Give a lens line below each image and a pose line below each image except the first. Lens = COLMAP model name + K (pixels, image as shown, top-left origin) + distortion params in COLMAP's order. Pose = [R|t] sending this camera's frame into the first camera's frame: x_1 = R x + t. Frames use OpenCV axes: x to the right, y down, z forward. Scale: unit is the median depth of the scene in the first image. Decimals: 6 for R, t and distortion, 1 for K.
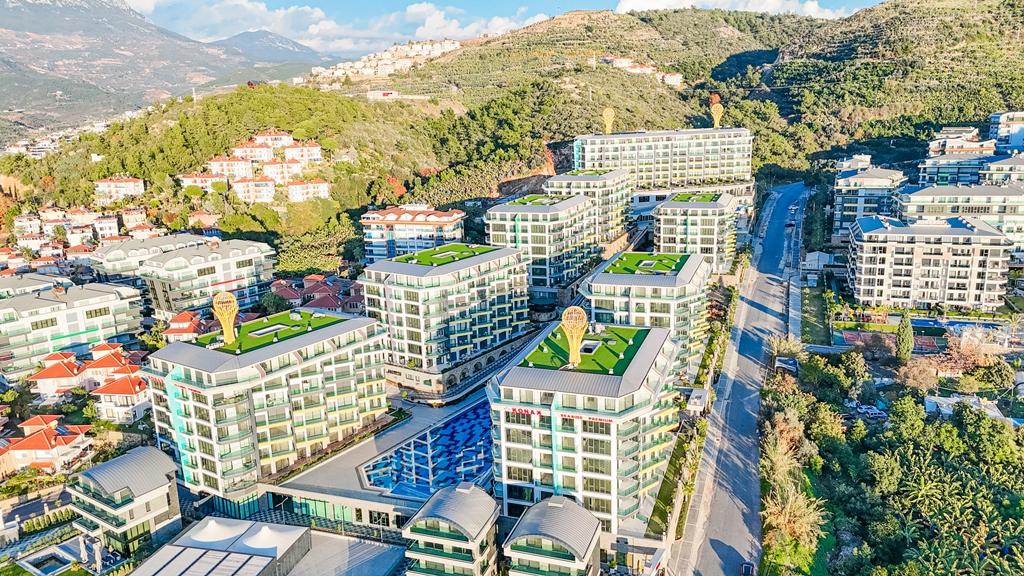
lens RADIAL K [[748.8, 0, 515.1], [0, 748.8, 290.5], [0, 0, 1]] dist [0.109012, -0.127276]
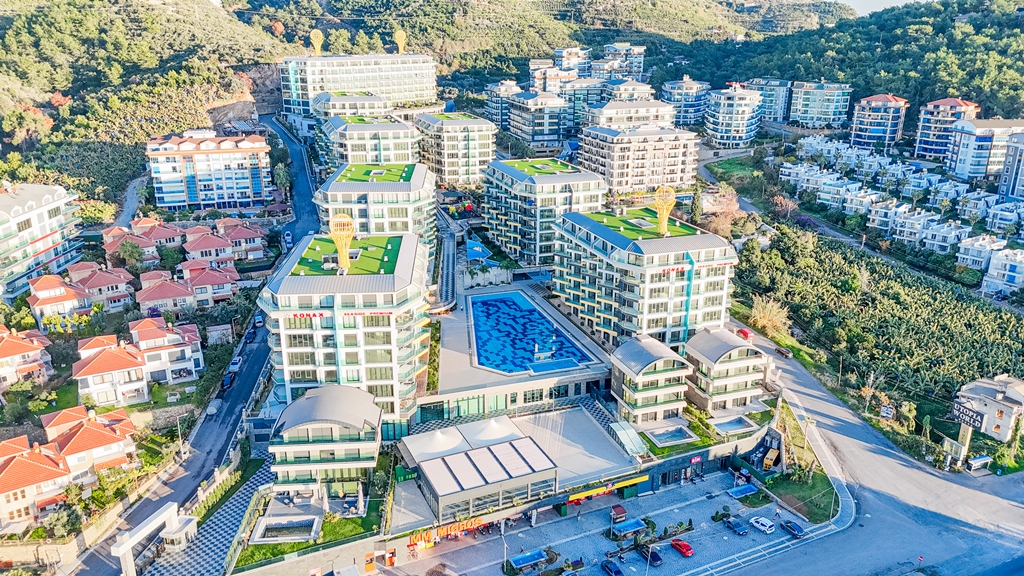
lens RADIAL K [[748.8, 0, 515.1], [0, 748.8, 290.5], [0, 0, 1]] dist [0.109012, -0.127276]
pose [[0.777255, -0.170875, 0.605538, -0.495050], [0.121500, 0.985063, 0.122018, 0.005084], [-0.617343, -0.021266, 0.786407, 0.087941]]
